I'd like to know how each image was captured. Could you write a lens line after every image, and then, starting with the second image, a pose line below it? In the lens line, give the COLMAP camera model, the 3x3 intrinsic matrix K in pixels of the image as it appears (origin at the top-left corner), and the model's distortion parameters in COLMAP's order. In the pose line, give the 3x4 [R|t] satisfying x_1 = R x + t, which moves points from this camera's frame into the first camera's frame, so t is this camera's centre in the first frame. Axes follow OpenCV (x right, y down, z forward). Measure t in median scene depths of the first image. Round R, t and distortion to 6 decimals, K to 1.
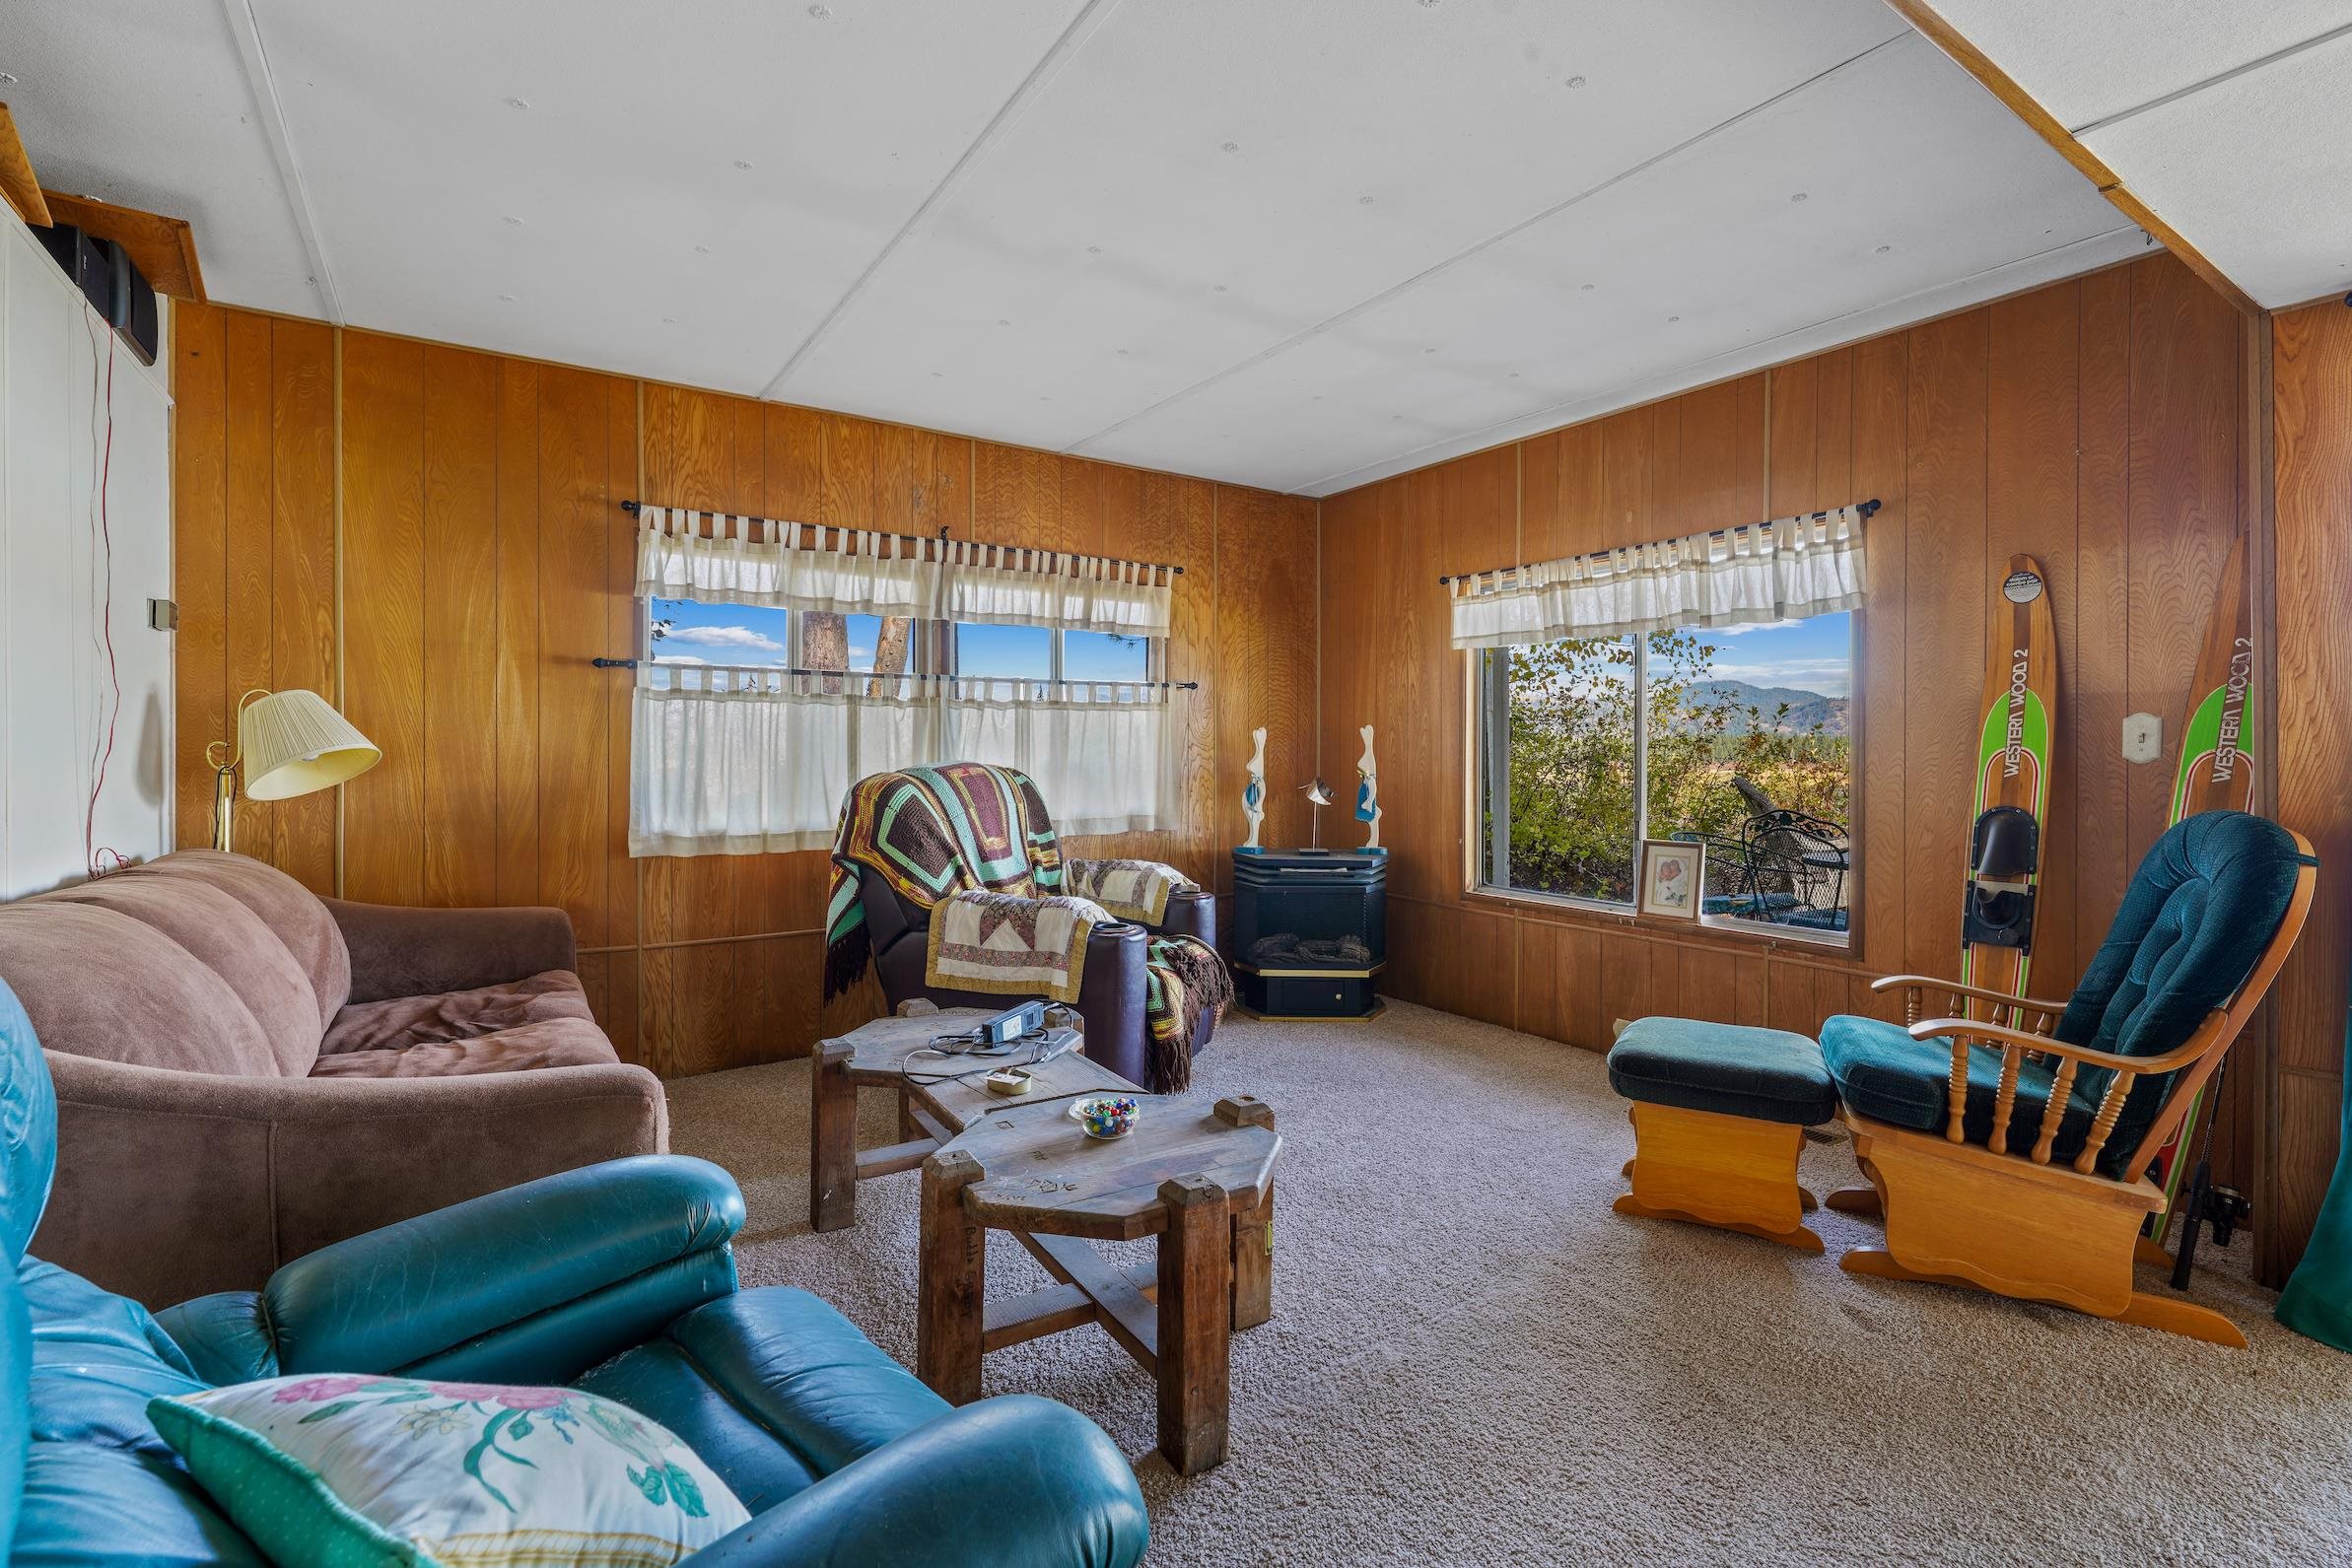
lens RADIAL K [[1043.9, 0, 1187.8], [0, 1043.9, 778.2], [0, 0, 1]] dist [0.000296, 0.000391]
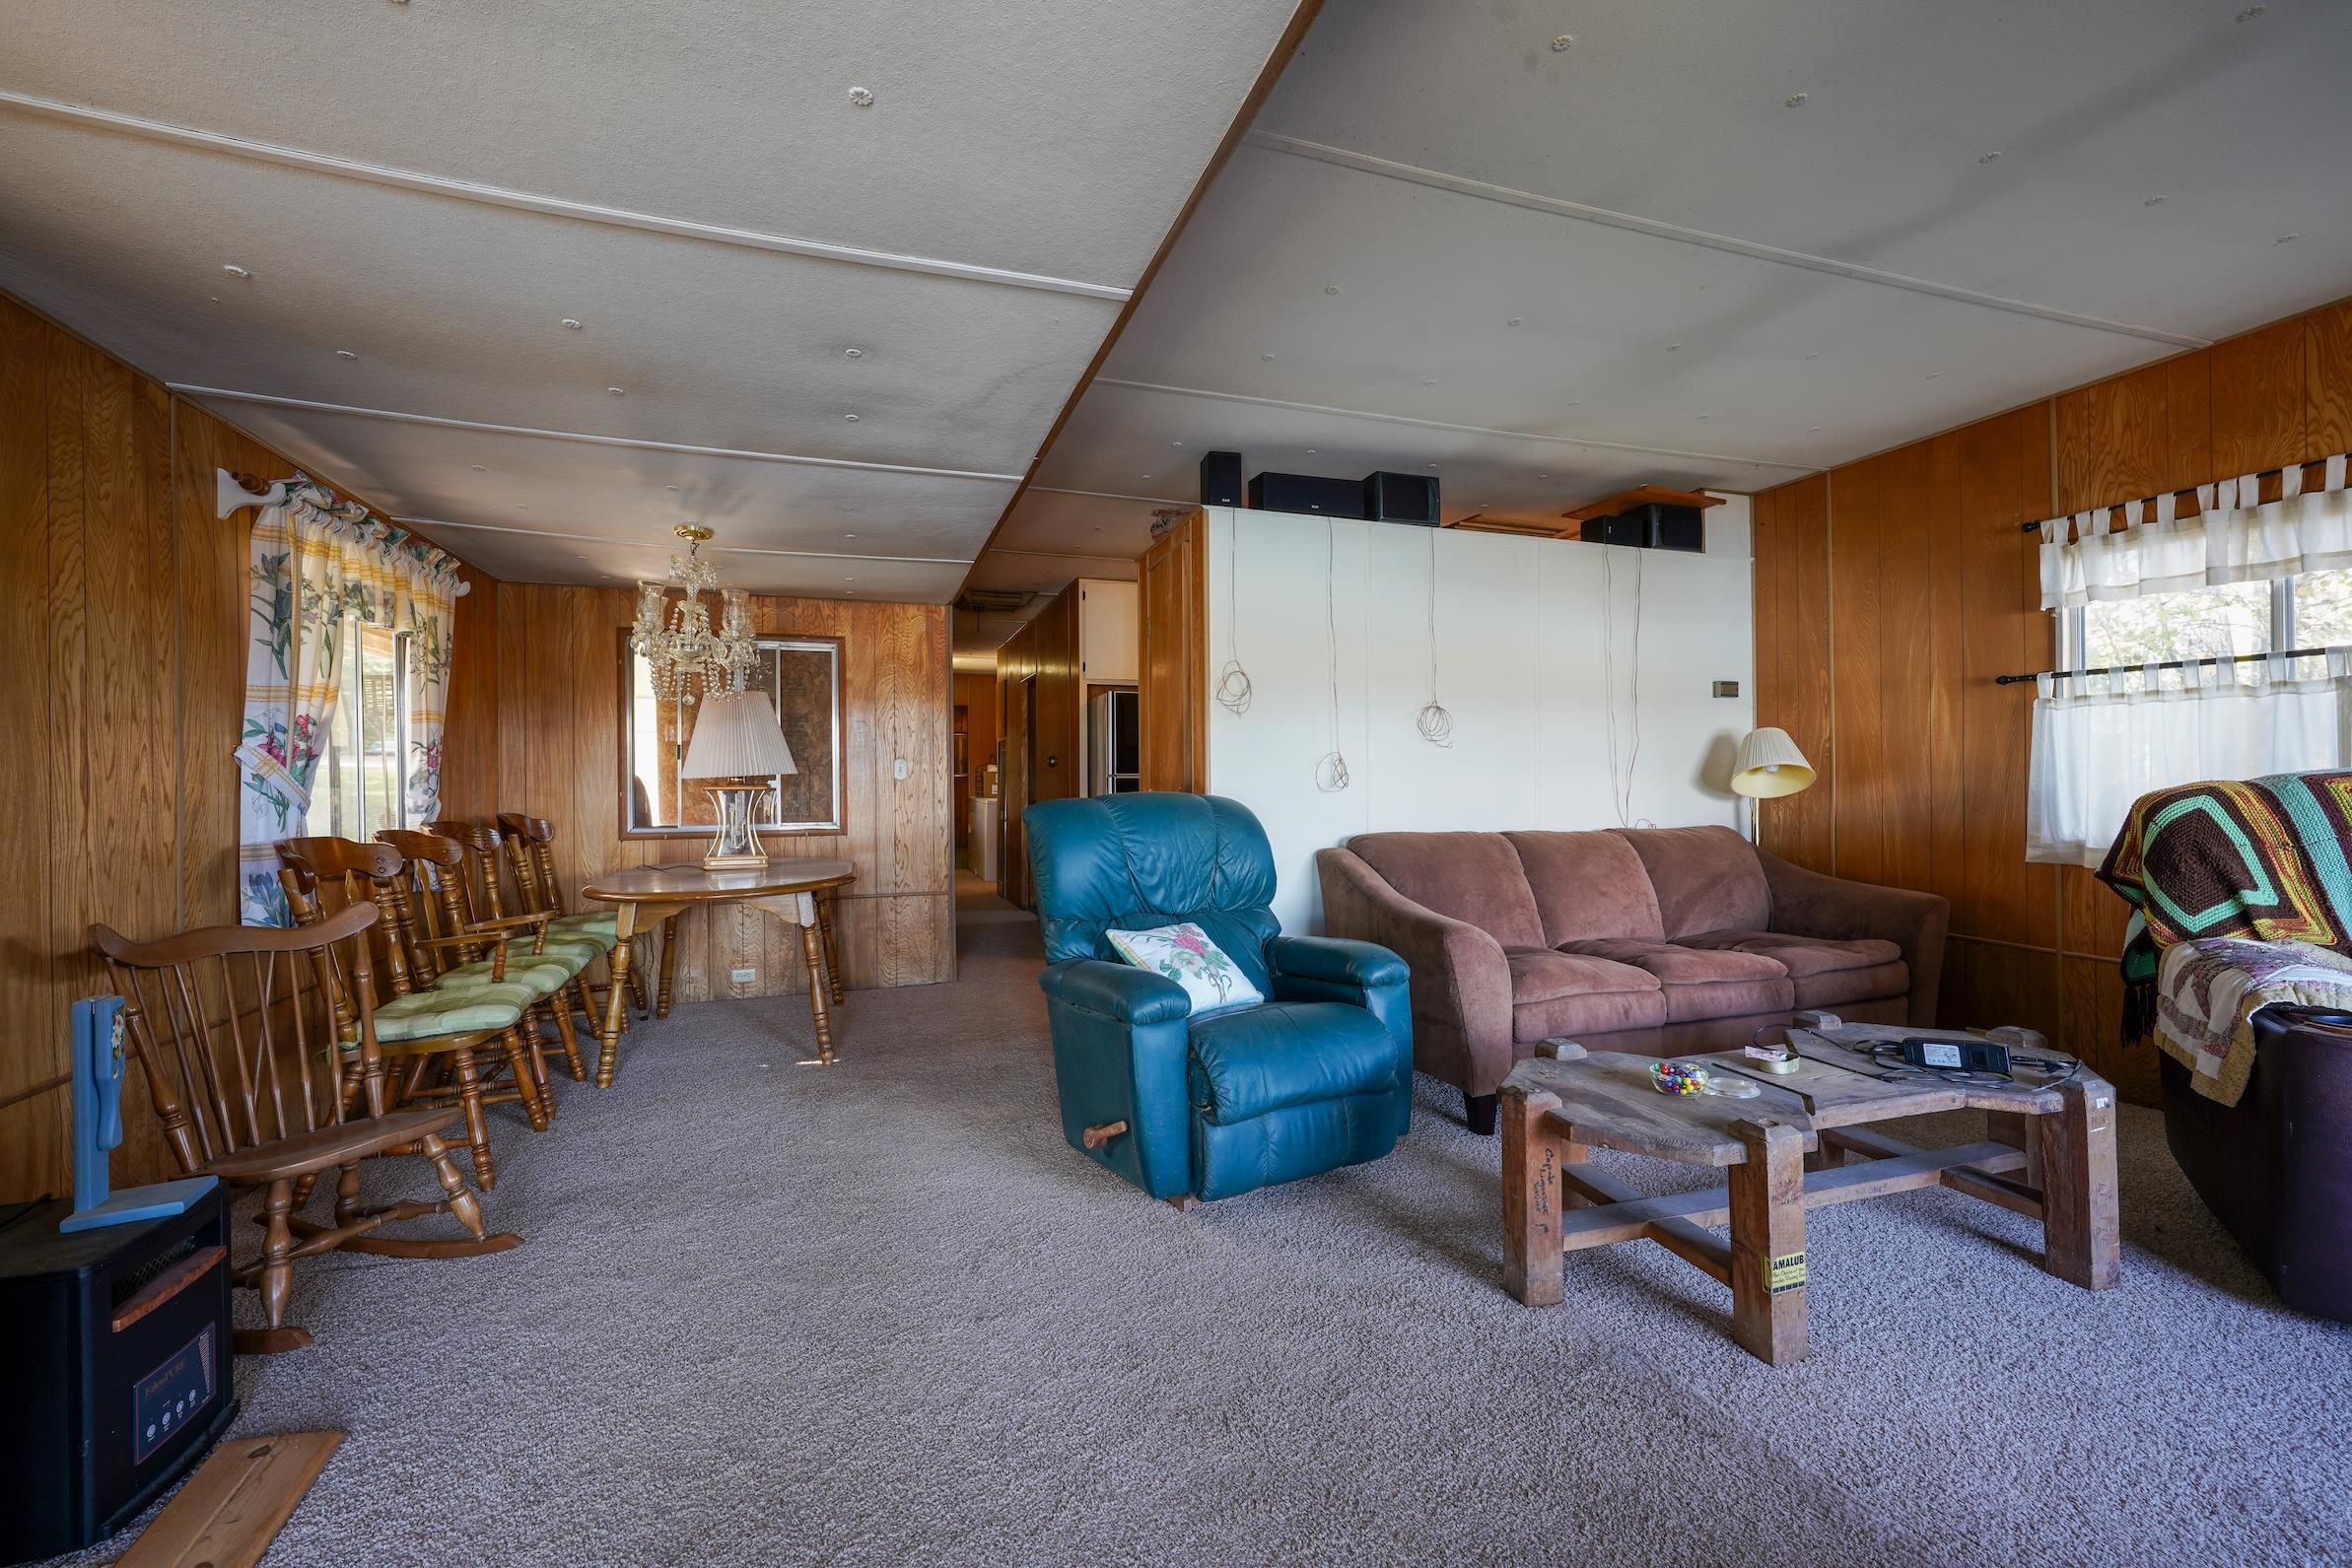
lens RADIAL K [[971.7, 0, 1176.0], [0, 971.7, 784.0], [0, 0, 1]] dist [-0.001716, -0.000144]
pose [[-0.265693, 0.000820, -0.964057, 0.648735], [-0.012371, 0.999914, 0.004260, 0.003941], [0.963978, 0.013059, -0.265660, 0.447159]]
